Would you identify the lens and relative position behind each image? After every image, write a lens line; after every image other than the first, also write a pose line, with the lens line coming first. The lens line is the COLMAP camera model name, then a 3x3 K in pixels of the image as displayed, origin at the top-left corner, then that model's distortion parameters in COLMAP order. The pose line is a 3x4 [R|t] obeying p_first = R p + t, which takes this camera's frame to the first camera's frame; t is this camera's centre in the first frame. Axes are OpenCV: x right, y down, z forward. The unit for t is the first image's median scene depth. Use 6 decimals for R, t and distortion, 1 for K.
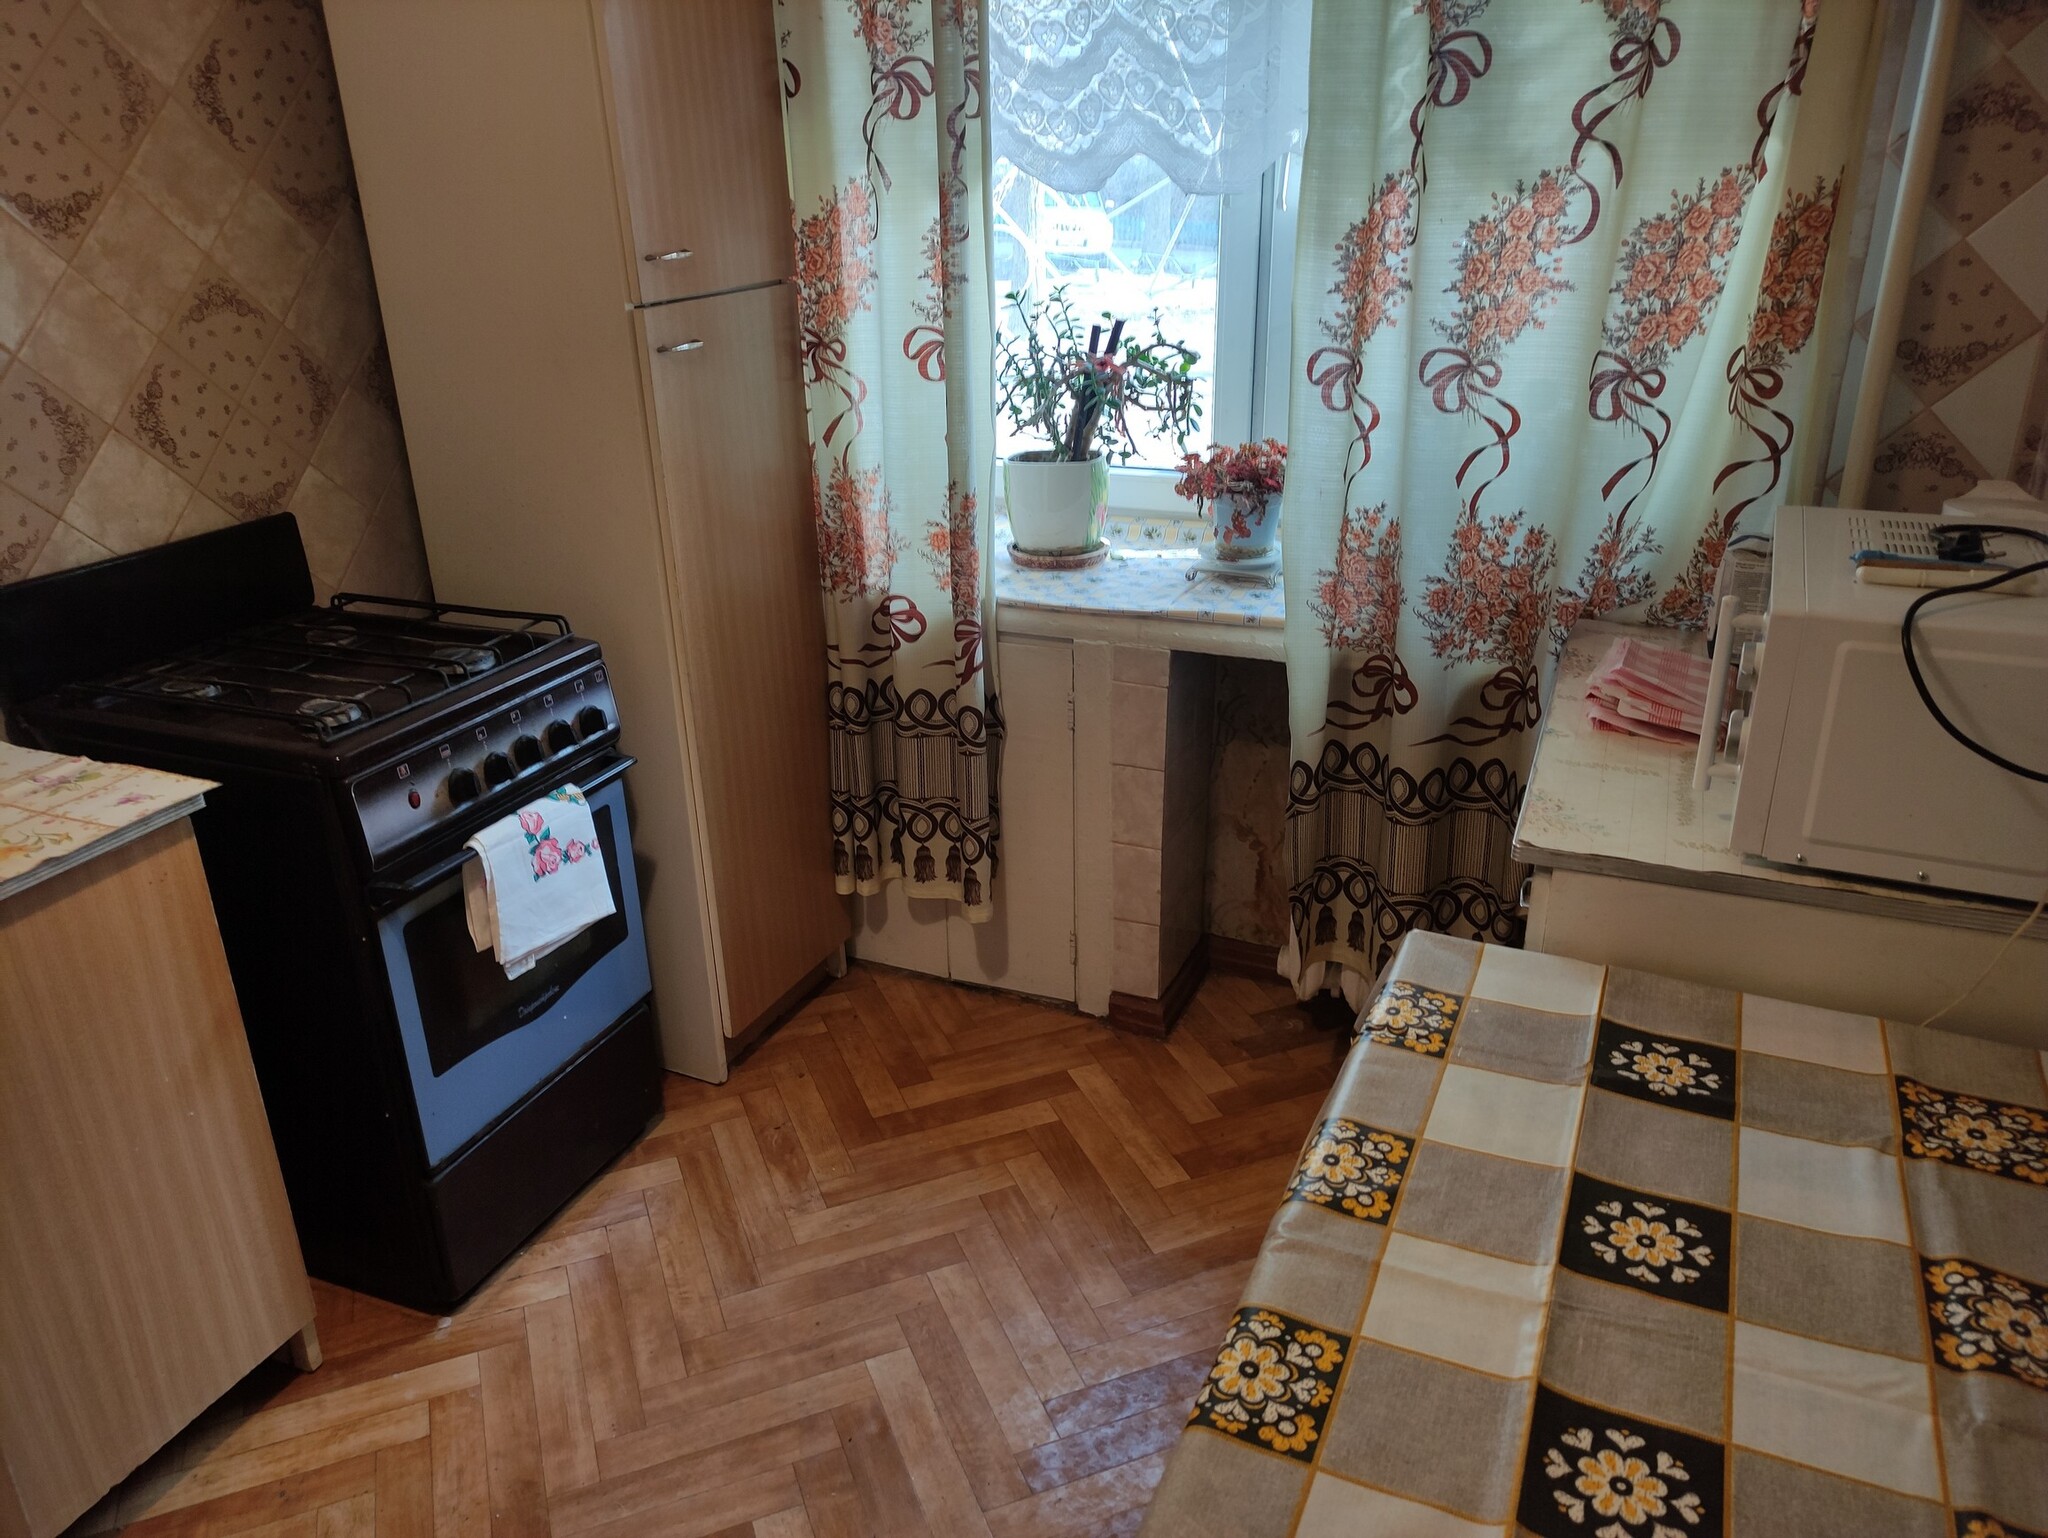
lens RADIAL K [[1523.6, 0, 1024.9], [0, 1523.6, 764.6], [0, 0, 1]] dist [0.049130, -0.029587]
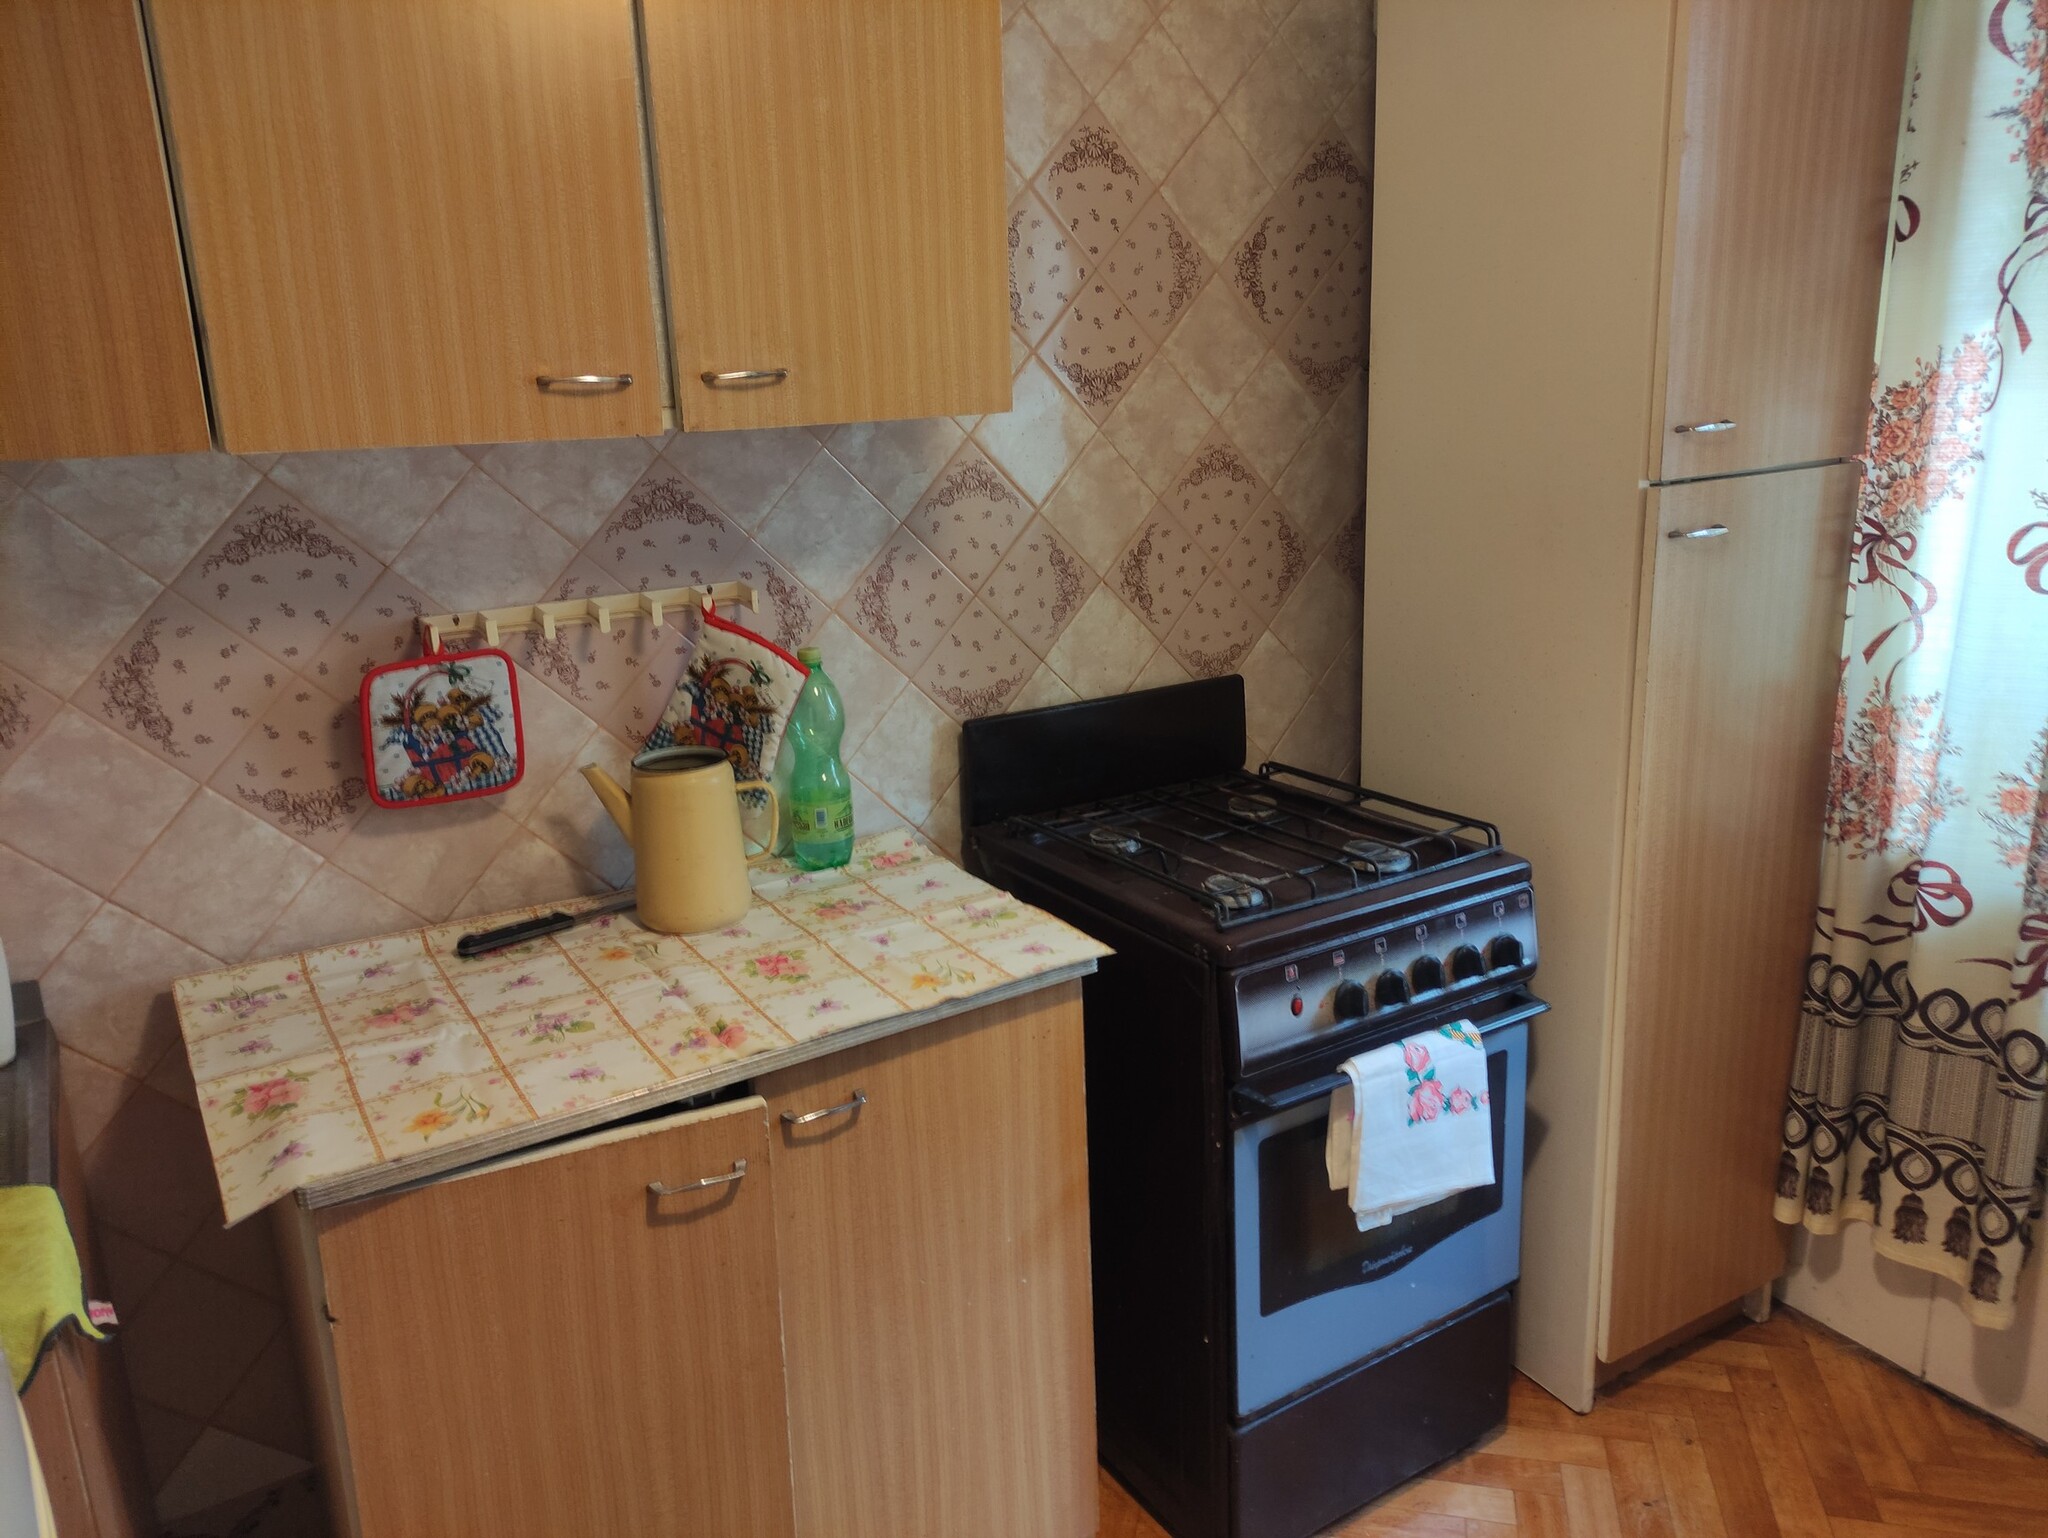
lens RADIAL K [[1523.6, 0, 1027.8], [0, 1523.6, 760.8], [0, 0, 1]] dist [0.049130, -0.029587]
pose [[0.827039, 0.141424, -0.544065, -0.056178], [-0.200599, 0.978365, -0.050617, -0.037475], [0.525135, 0.151001, 0.837515, 0.132985]]
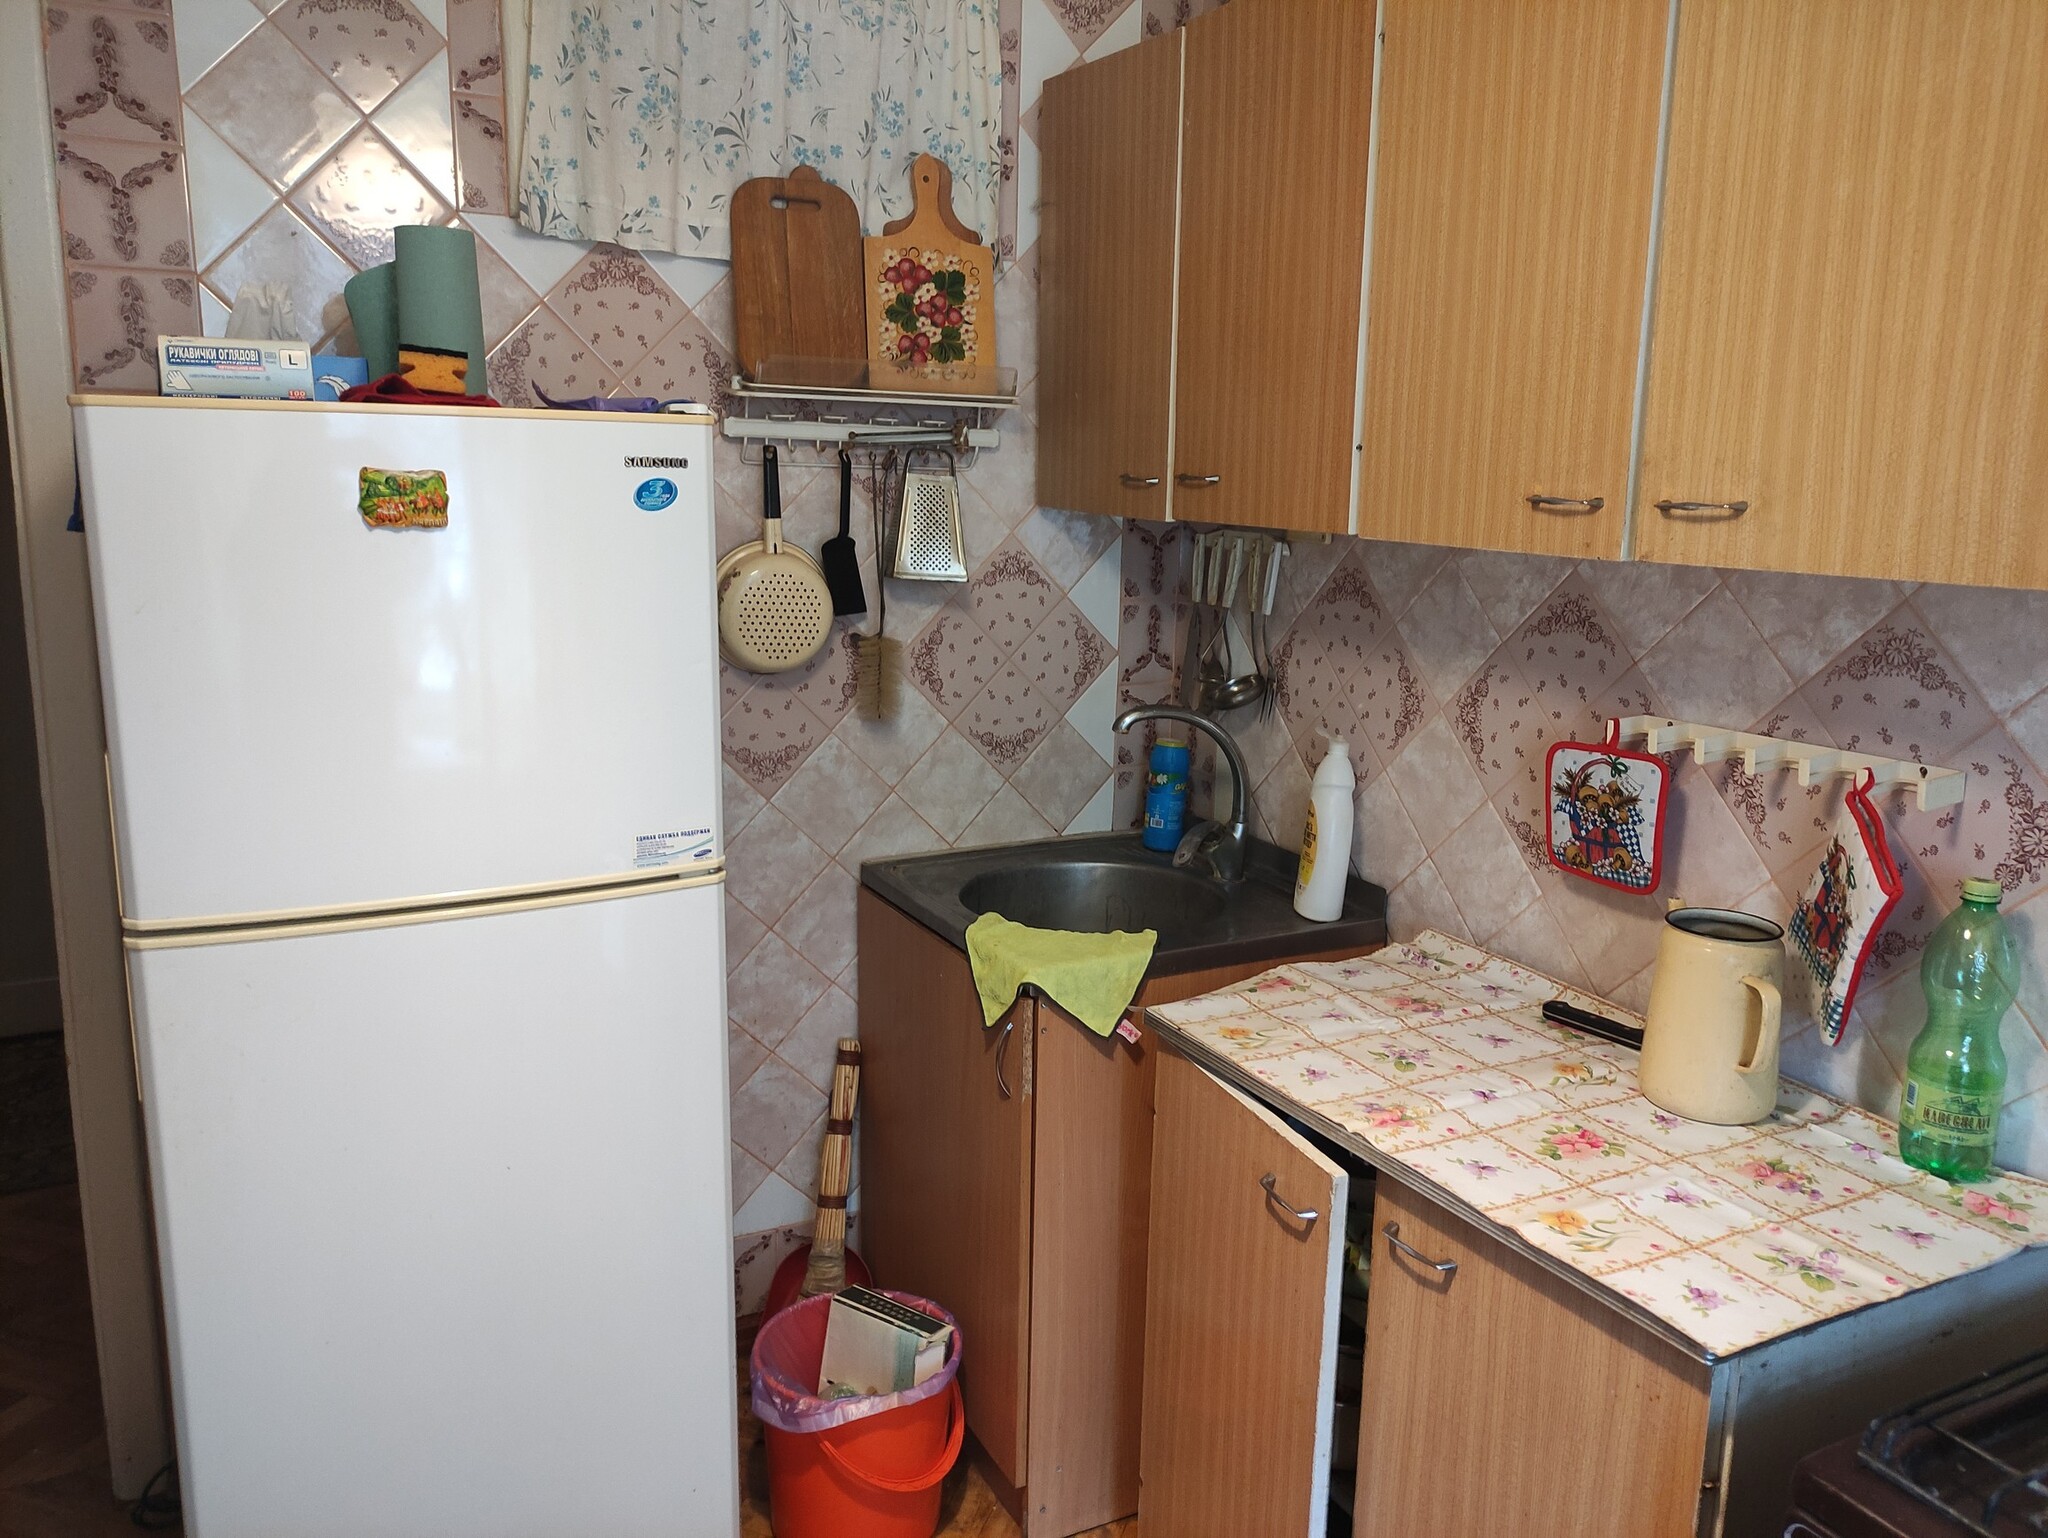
lens RADIAL K [[1523.6, 0, 1024.5], [0, 1523.6, 762.2], [0, 0, 1]] dist [0.049130, -0.029587]
pose [[-0.635805, 0.157917, -0.755522, 0.125959], [-0.299713, 0.851525, 0.430205, -0.371939], [0.711283, 0.499967, -0.494074, 0.917452]]
